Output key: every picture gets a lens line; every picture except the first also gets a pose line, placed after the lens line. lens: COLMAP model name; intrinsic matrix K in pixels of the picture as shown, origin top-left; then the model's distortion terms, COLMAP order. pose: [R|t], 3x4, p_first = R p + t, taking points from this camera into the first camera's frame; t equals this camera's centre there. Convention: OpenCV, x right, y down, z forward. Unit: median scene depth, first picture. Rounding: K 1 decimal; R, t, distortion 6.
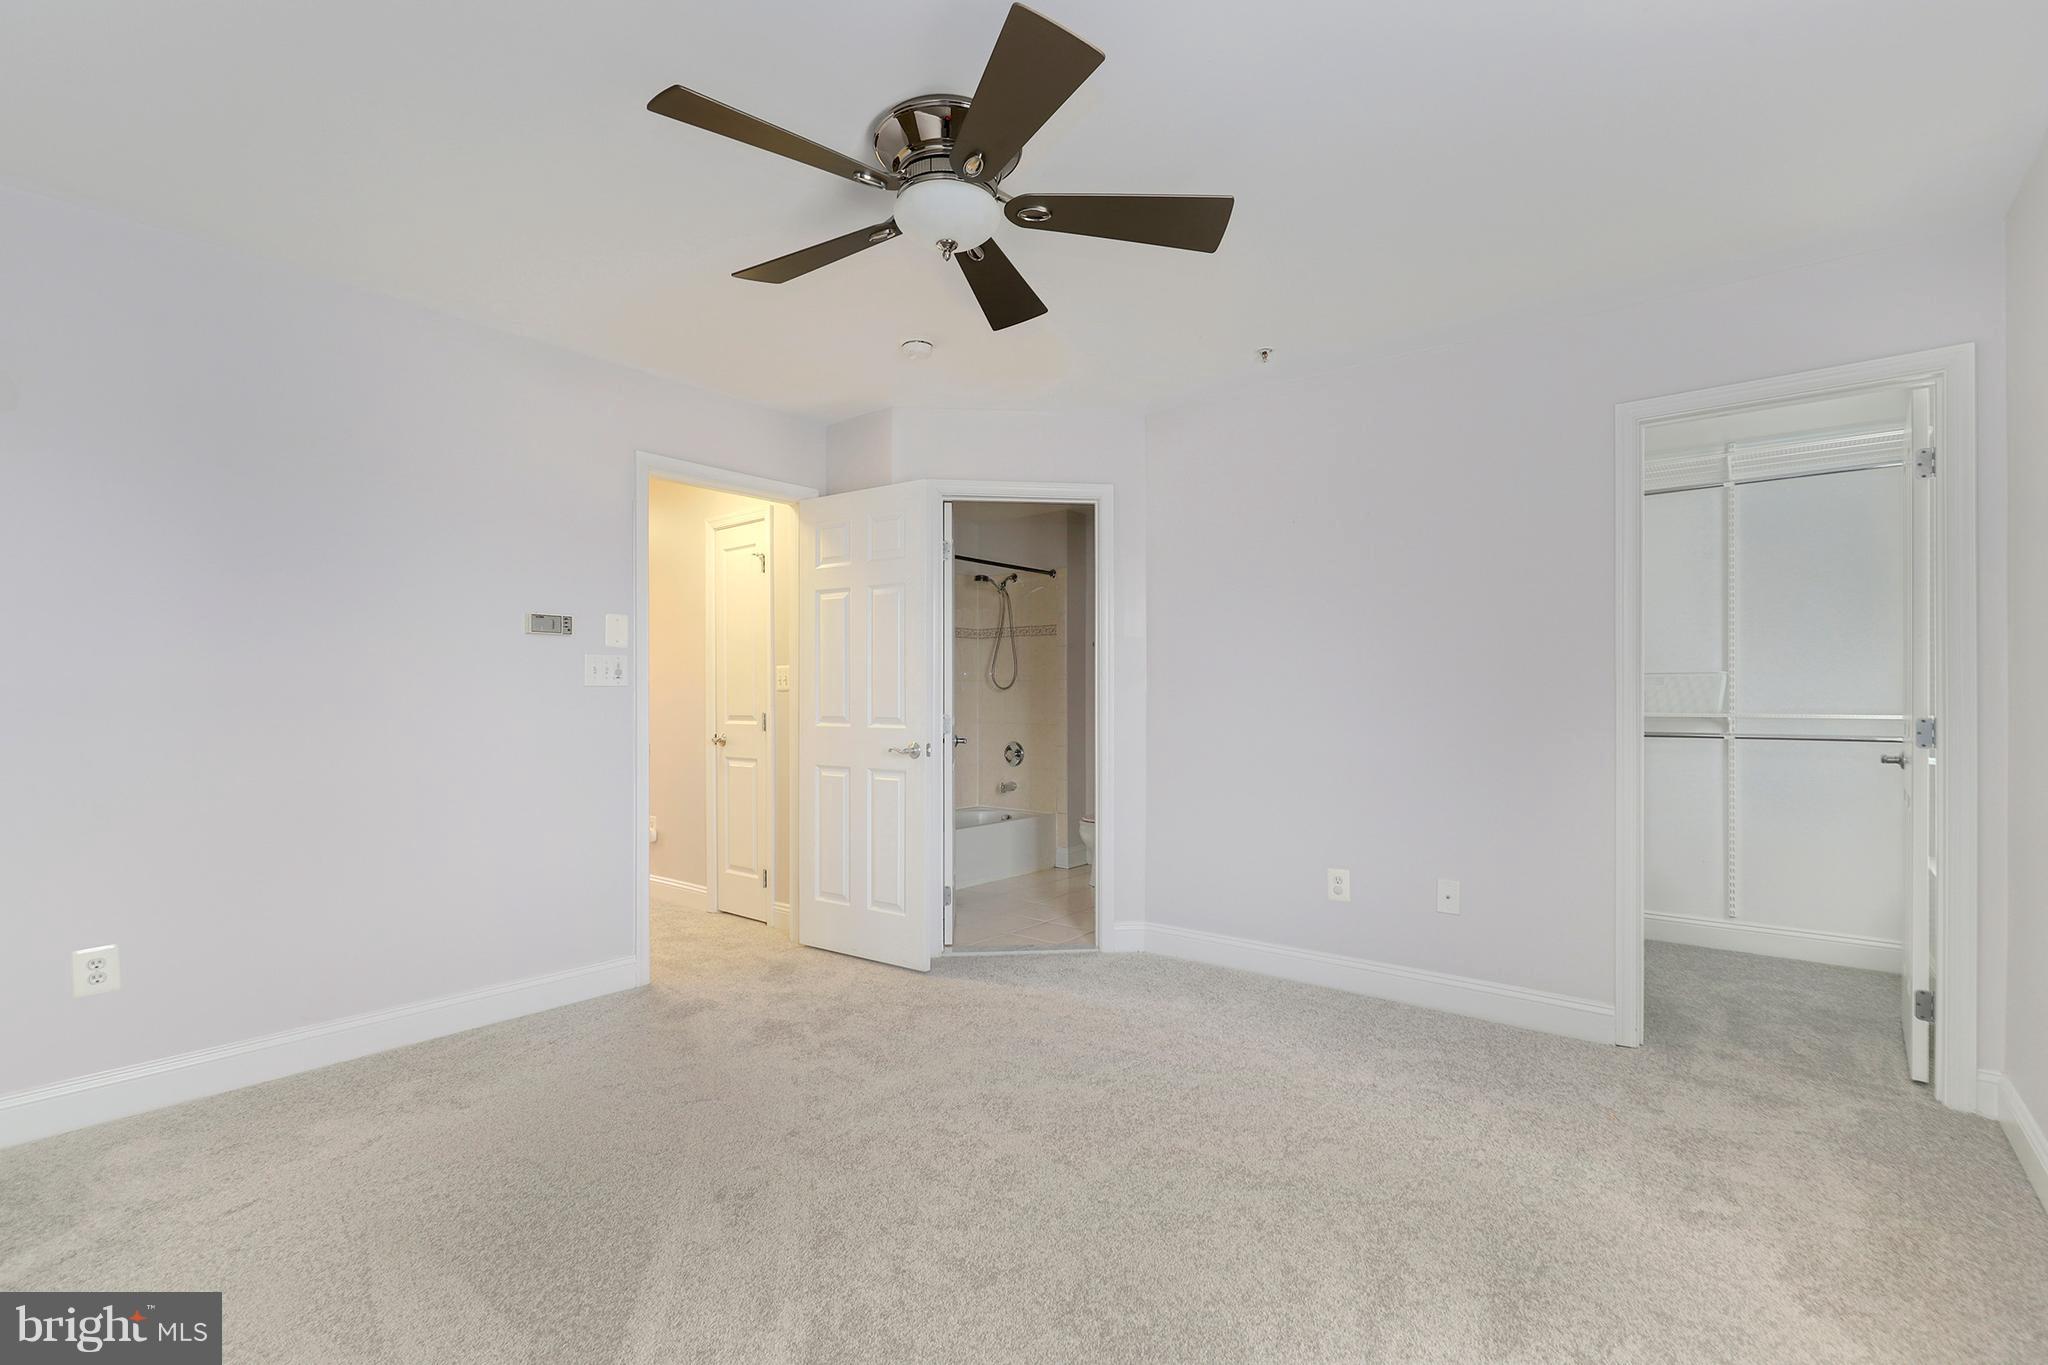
lens RADIAL K [[923.7, 0, 1025.1], [0, 923.7, 687.6], [0, 0, 1]] dist [0.002010, 0.000512]
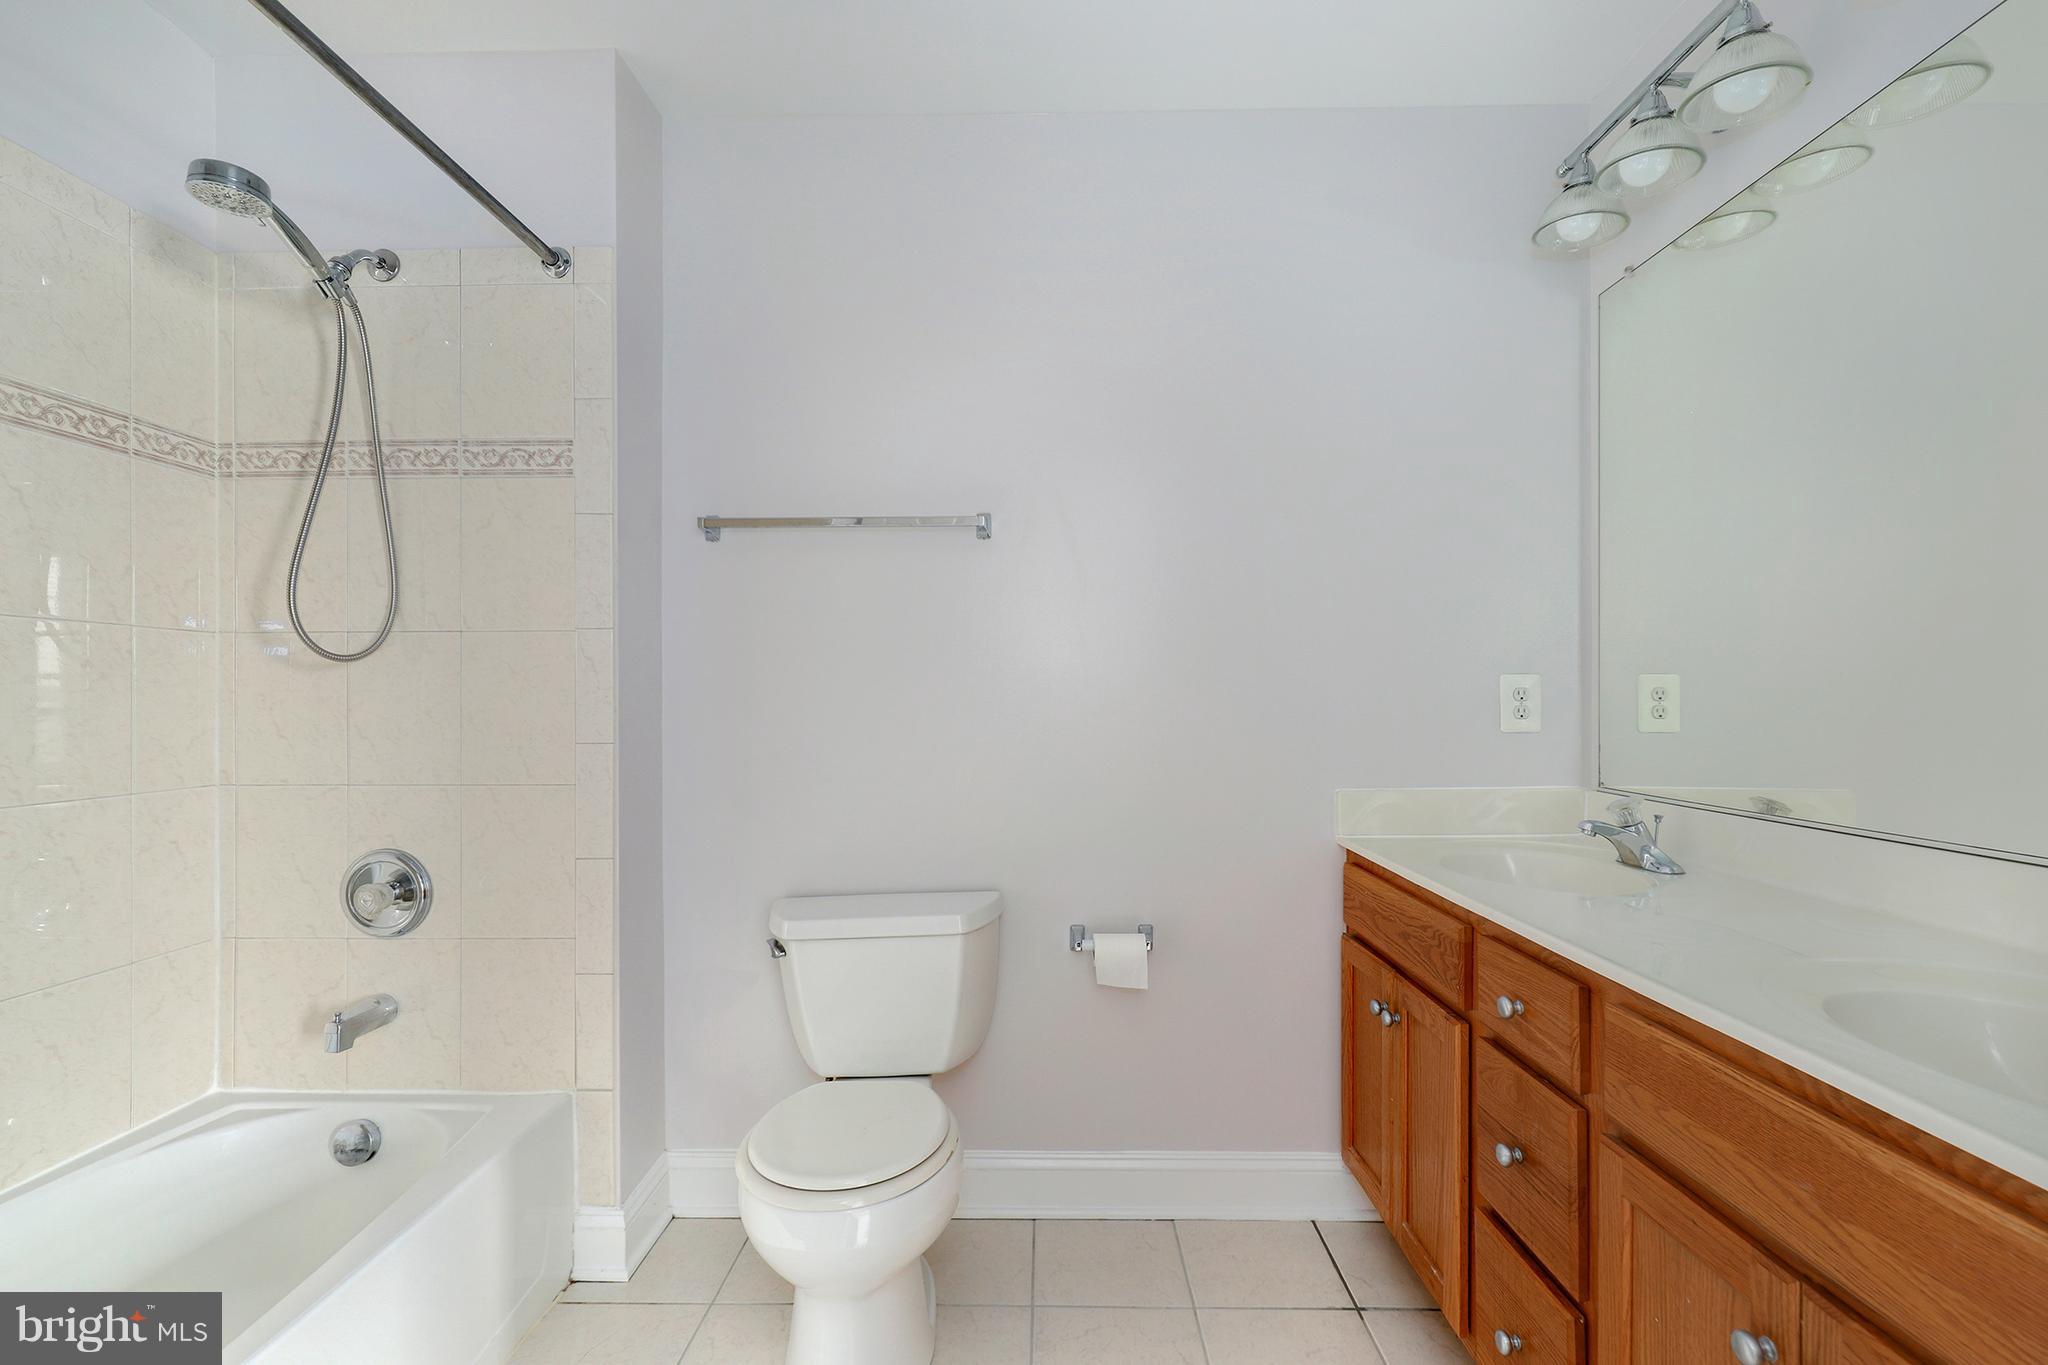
lens RADIAL K [[923.7, 0, 1025.0], [0, 923.7, 693.4], [0, 0, 1]] dist [0.002010, 0.000512]
pose [[0.794768, -0.000501, 0.606913, -0.028605], [-0.000829, 0.999998, 0.001912, 0.010487], [-0.606913, -0.002023, 0.794766, 0.658016]]
